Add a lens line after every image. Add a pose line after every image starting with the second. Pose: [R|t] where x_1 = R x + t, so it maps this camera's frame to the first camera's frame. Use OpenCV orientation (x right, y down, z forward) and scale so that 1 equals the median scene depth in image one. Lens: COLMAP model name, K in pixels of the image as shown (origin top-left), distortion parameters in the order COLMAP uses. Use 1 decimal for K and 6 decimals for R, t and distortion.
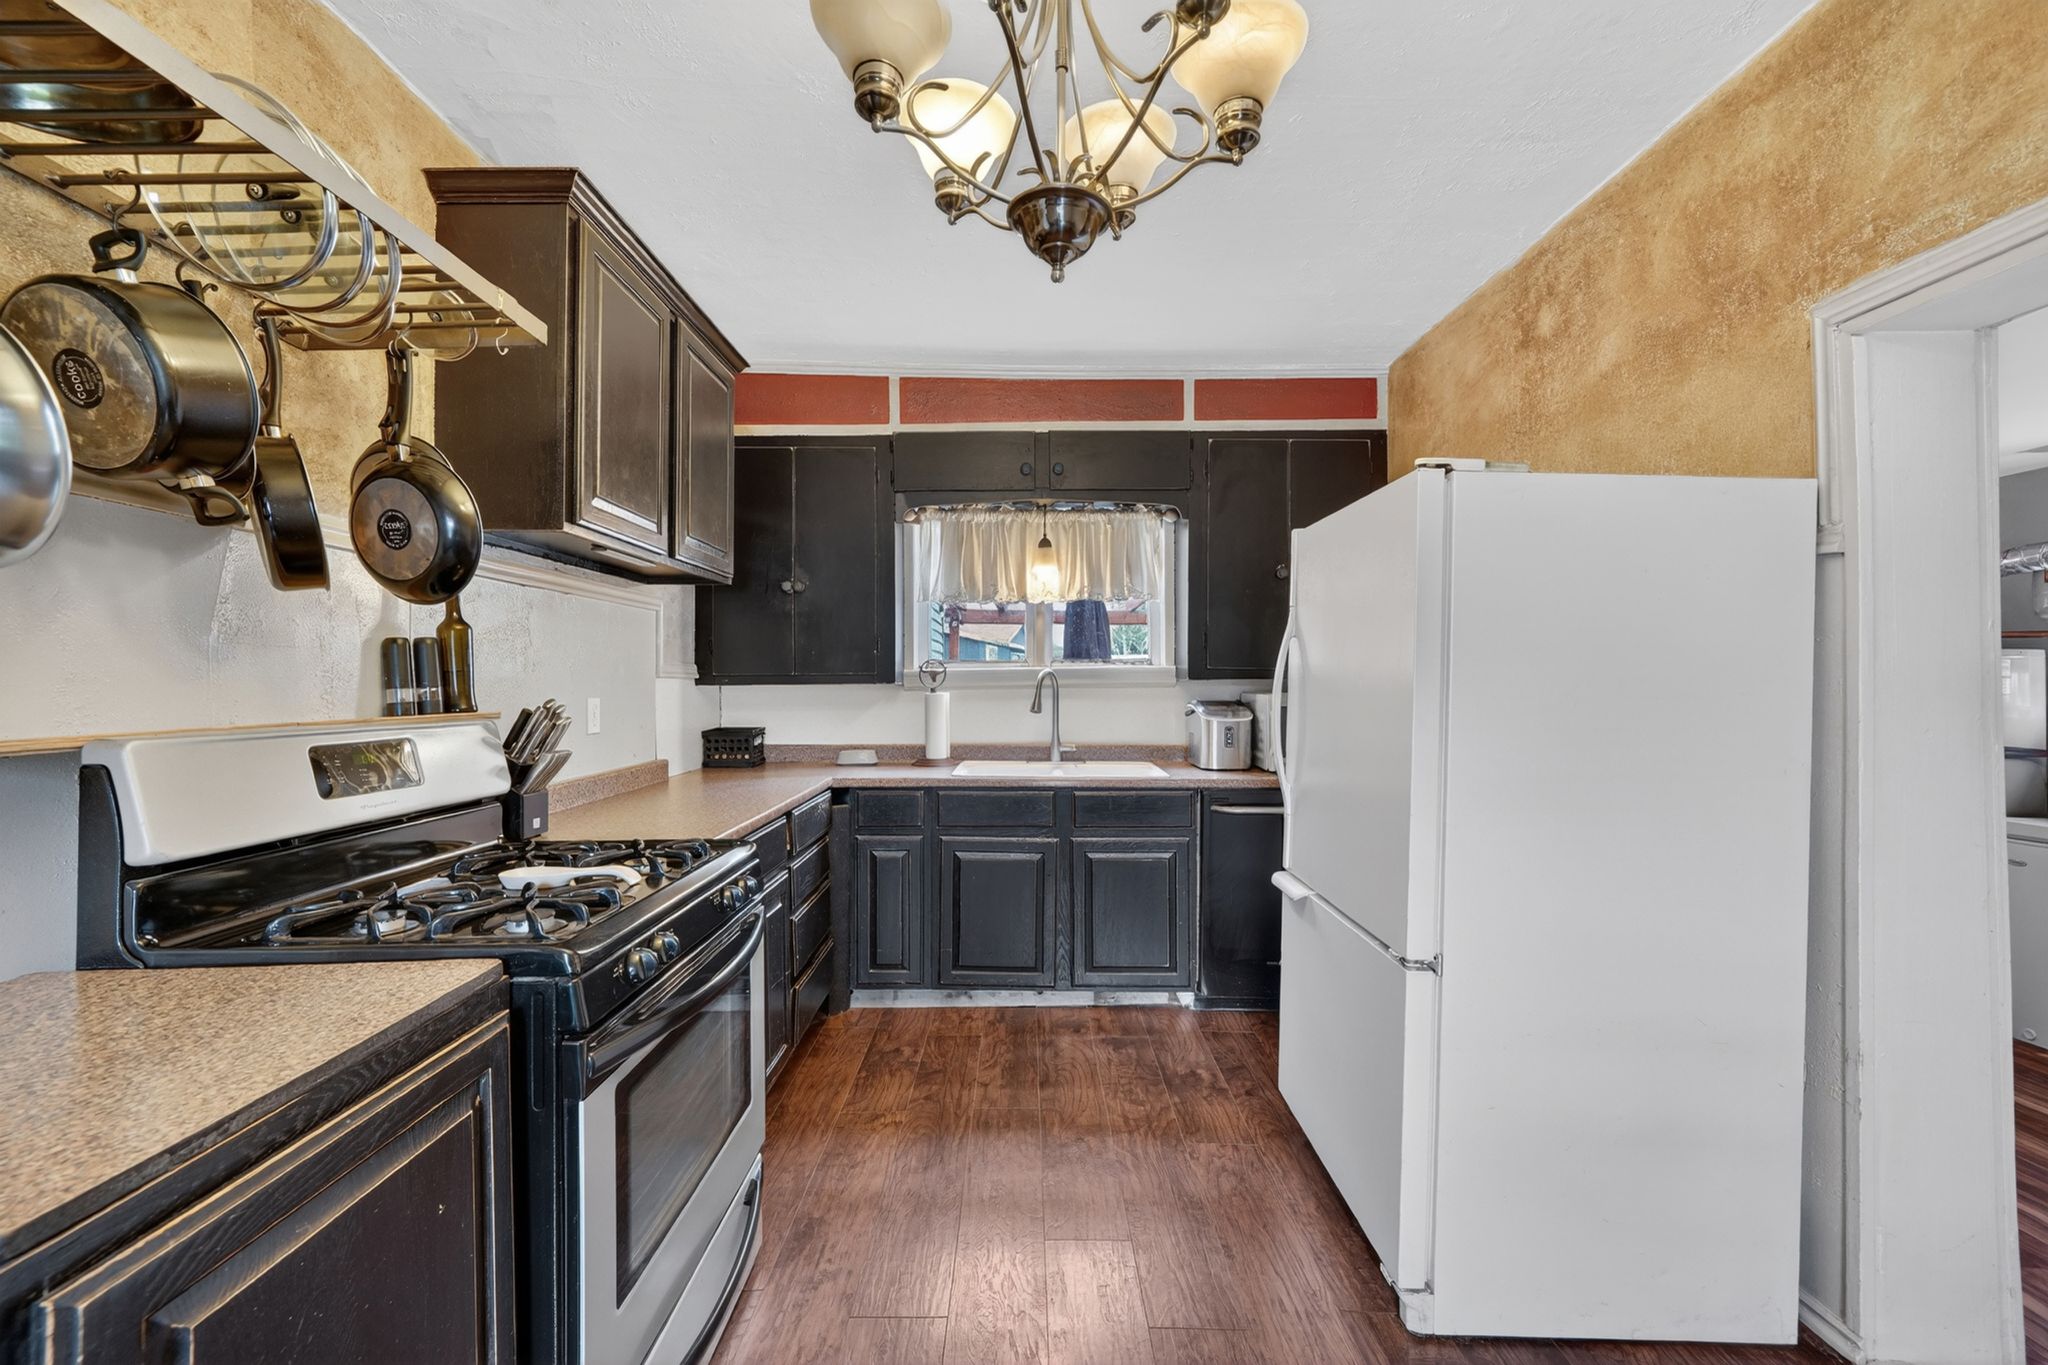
lens RADIAL K [[806.8, 0, 1024.1], [0, 806.8, 677.4], [0, 0, 1]] dist [-0.007318, 0.001234]
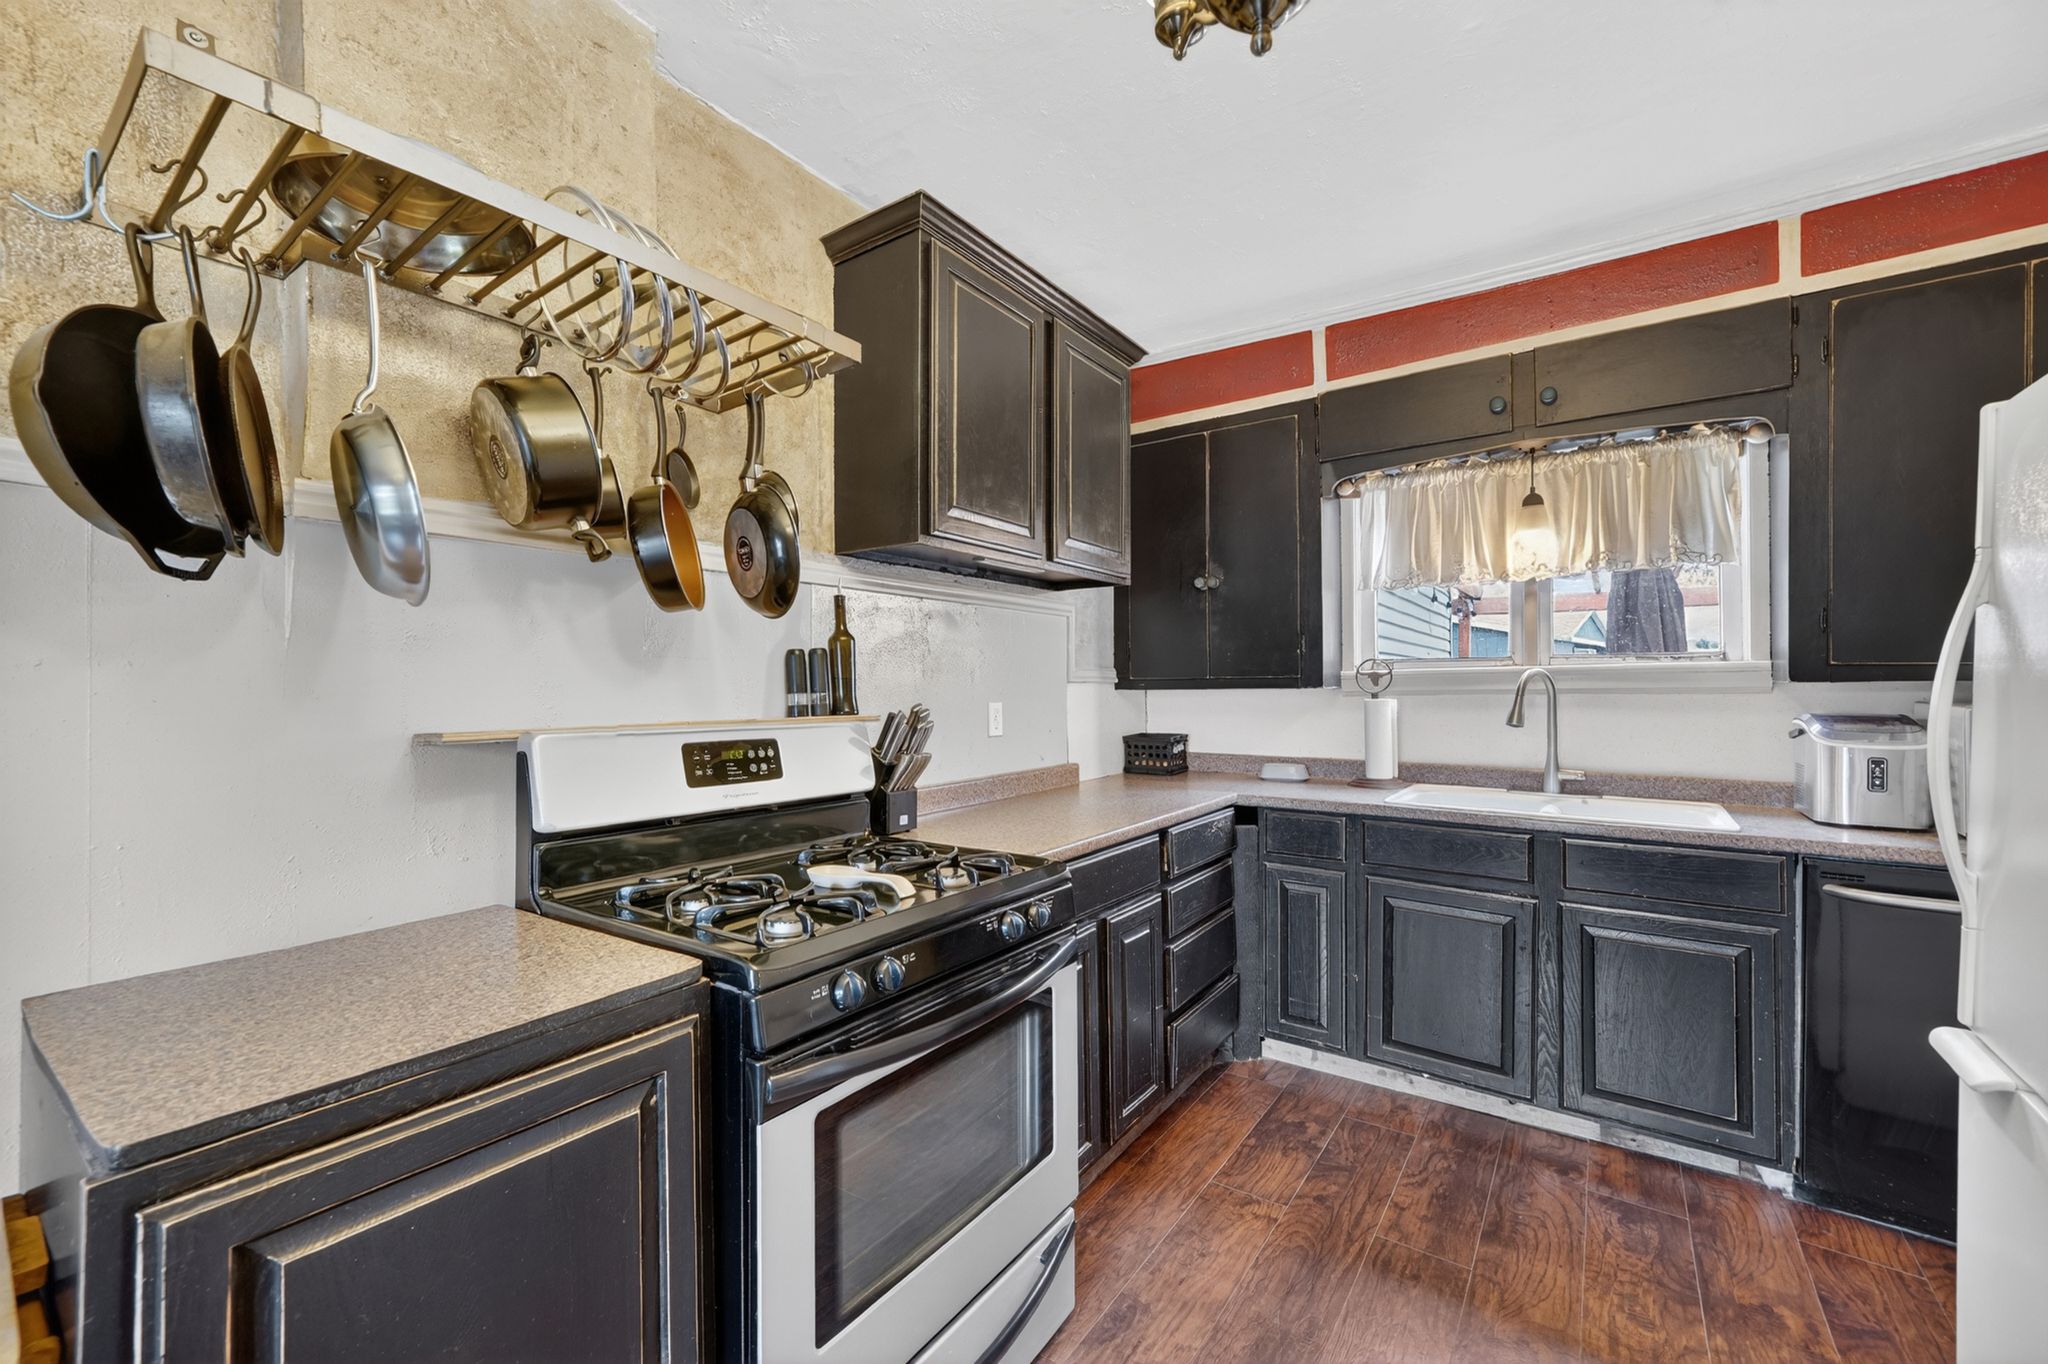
lens RADIAL K [[806.8, 0, 1035.1], [0, 806.8, 684.2], [0, 0, 1]] dist [-0.007318, 0.001234]
pose [[0.812868, -0.002693, -0.582442, 0.117890], [0.005248, 0.999983, 0.002701, -0.000378], [0.582425, -0.005252, 0.812868, 0.173315]]
